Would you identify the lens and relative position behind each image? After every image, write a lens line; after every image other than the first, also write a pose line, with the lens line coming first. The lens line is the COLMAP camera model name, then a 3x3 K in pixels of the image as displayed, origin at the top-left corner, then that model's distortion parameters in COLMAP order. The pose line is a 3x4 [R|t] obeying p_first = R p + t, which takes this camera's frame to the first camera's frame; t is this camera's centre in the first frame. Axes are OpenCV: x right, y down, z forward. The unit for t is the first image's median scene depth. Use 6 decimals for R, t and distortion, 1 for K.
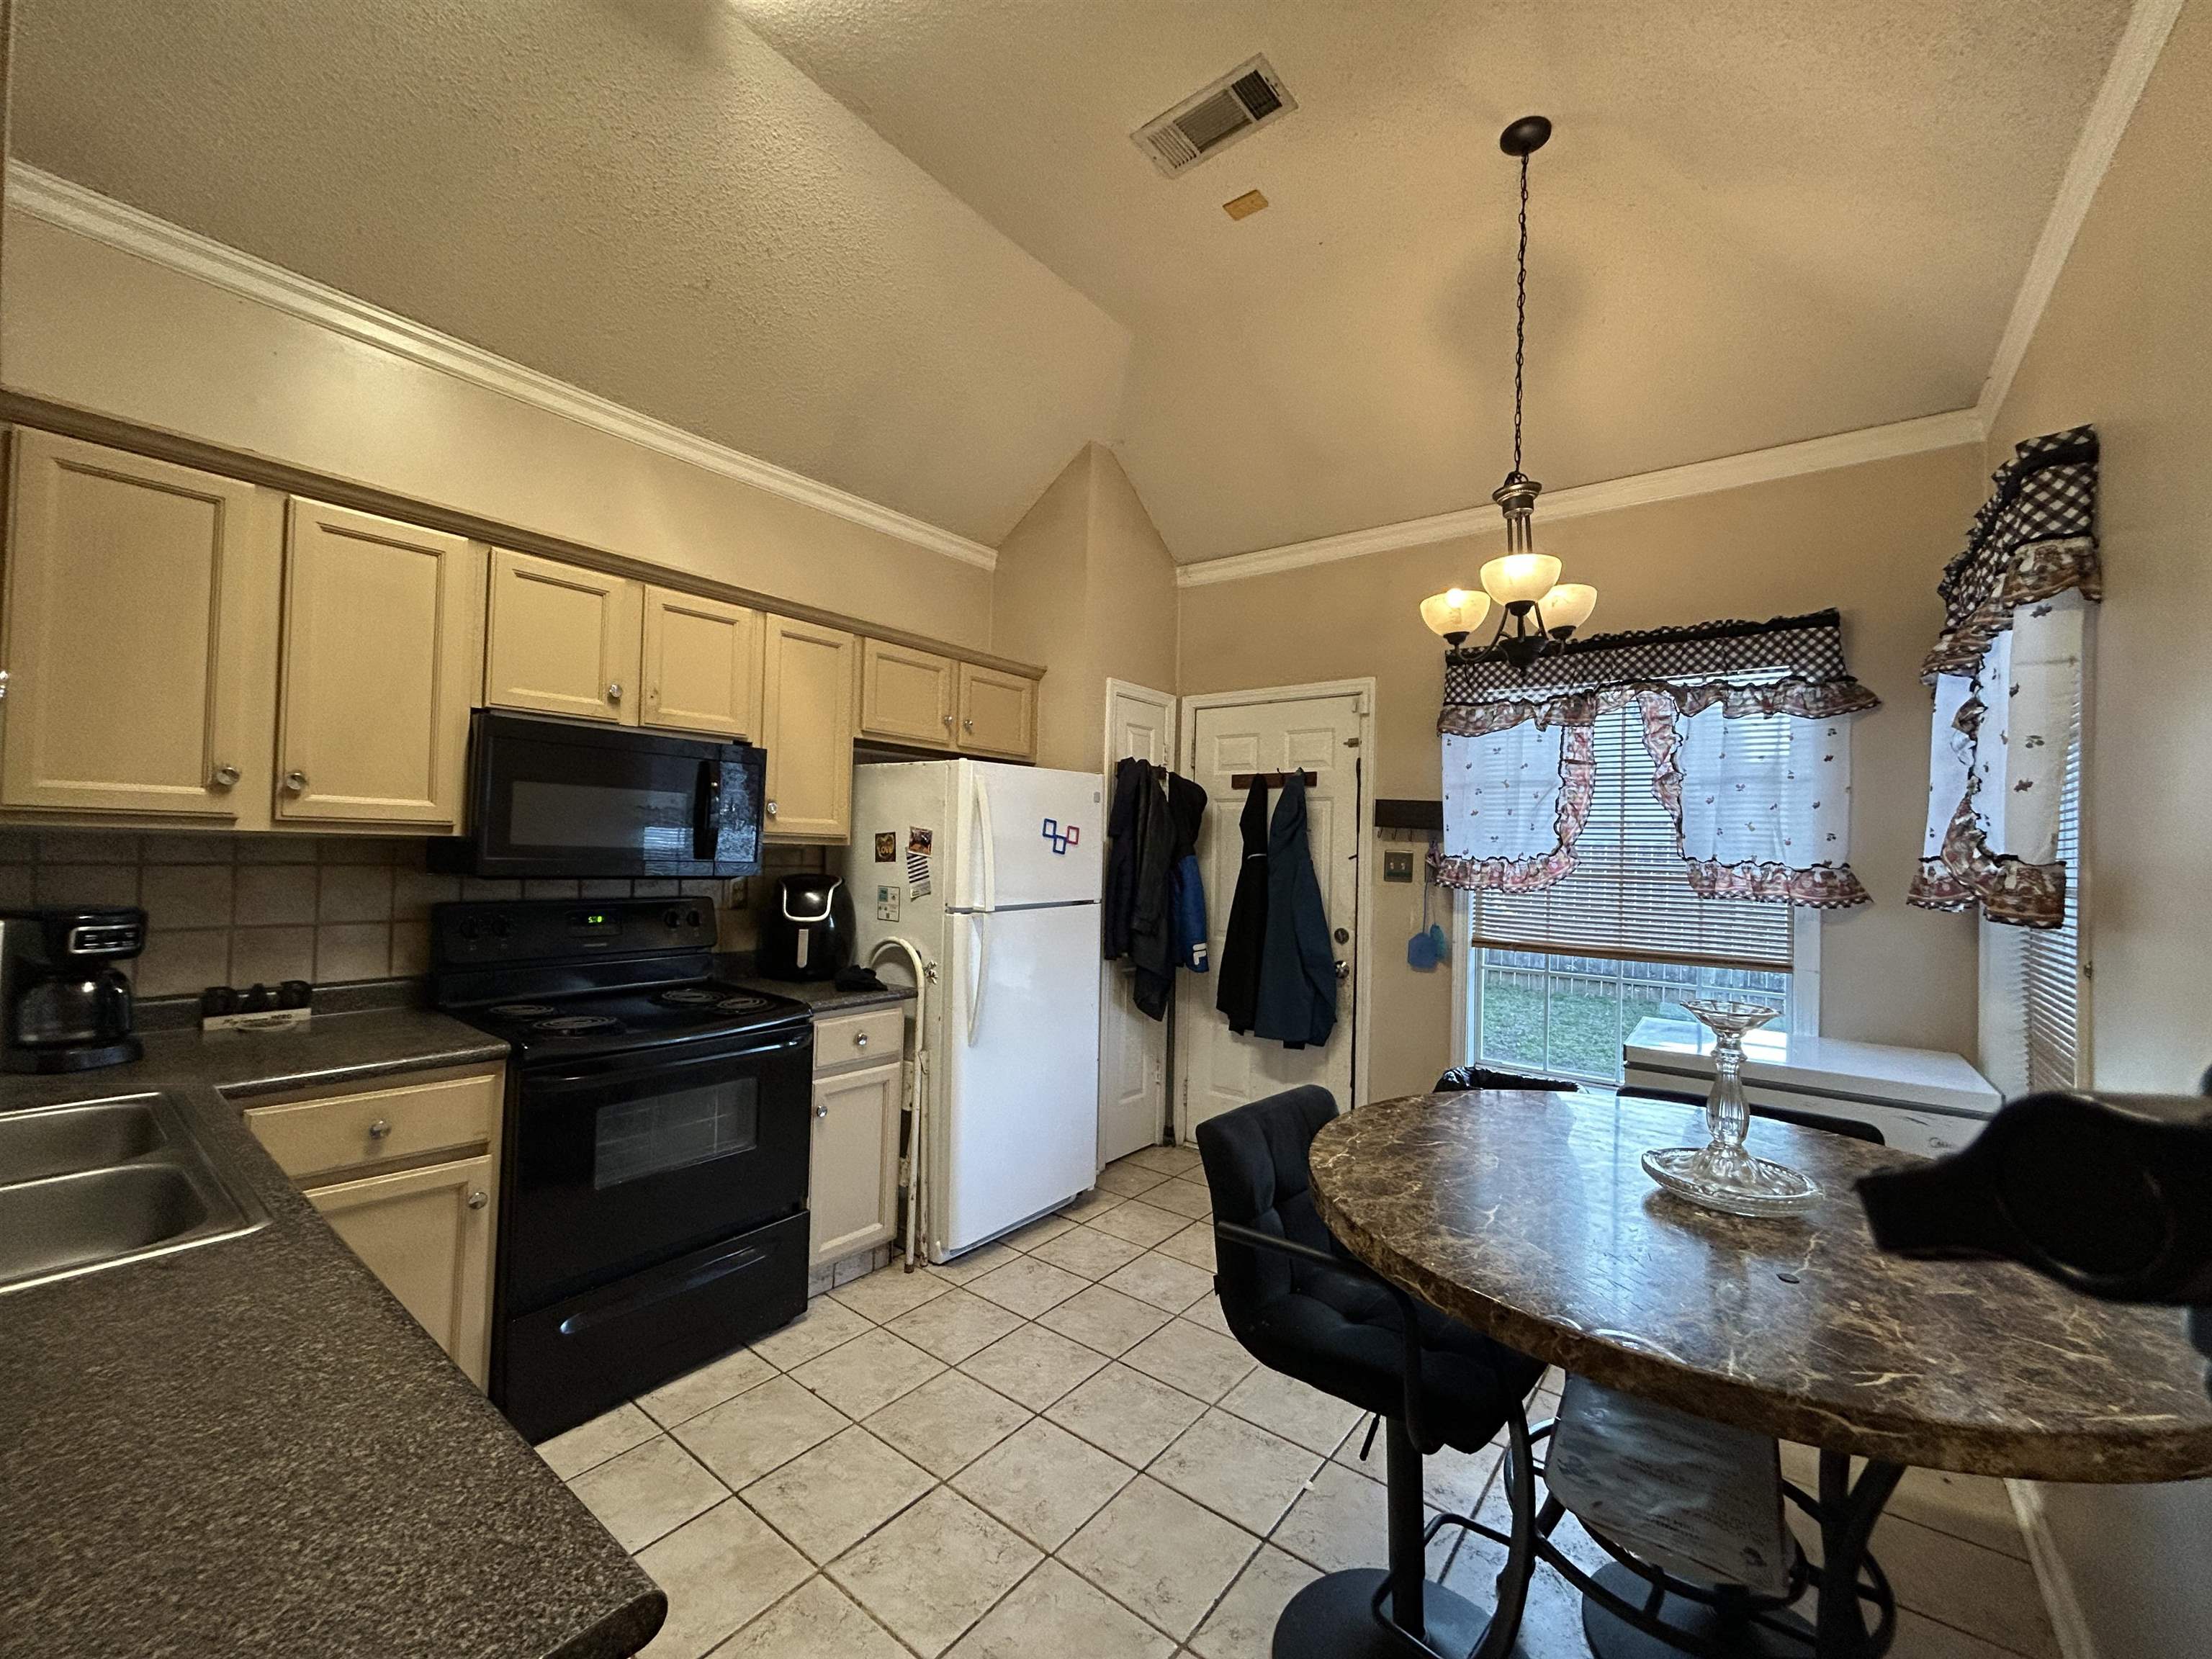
lens RADIAL K [[889.5, 0, 1101.6], [0, 889.5, 825.8], [0, 0, 1]] dist [-0.001115, 0.001160]
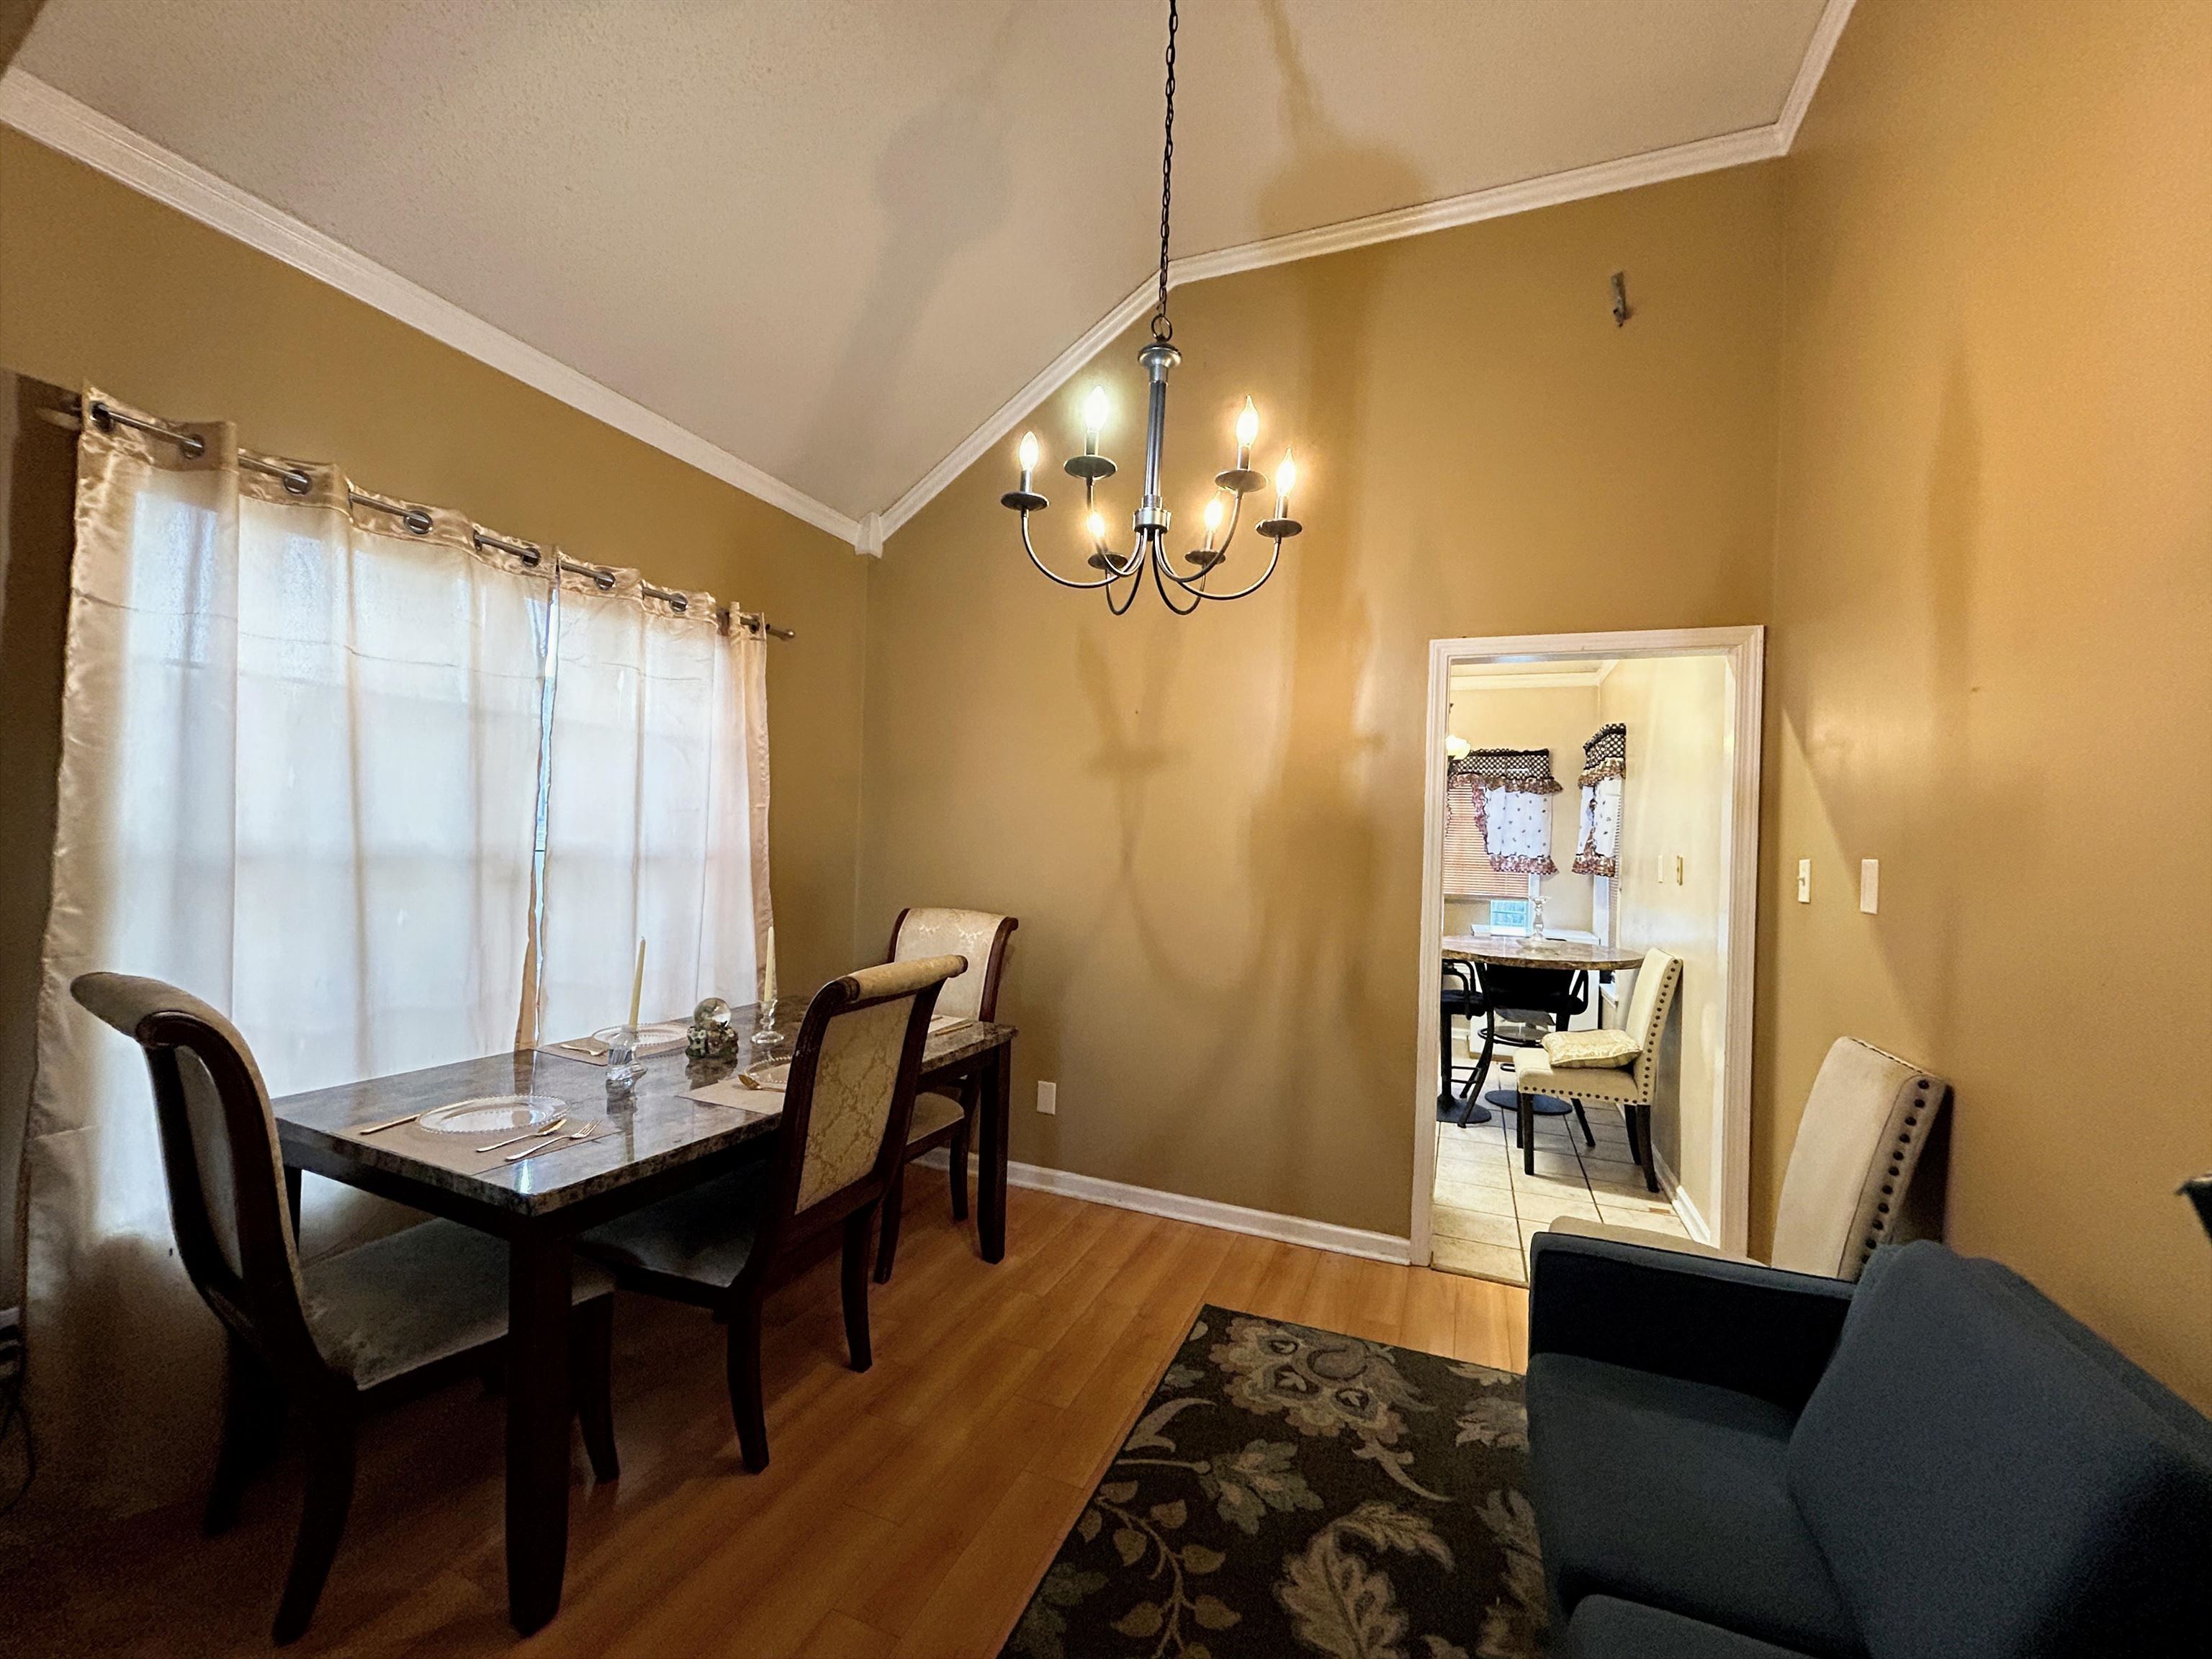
lens RADIAL K [[889.5, 0, 1103.1], [0, 889.5, 834.3], [0, 0, 1]] dist [-0.001115, 0.001160]
pose [[0.963101, 0.007740, 0.269031, -1.091677], [-0.013573, 0.999711, 0.019831, -0.053353], [-0.268800, -0.022751, 0.962927, -1.112454]]
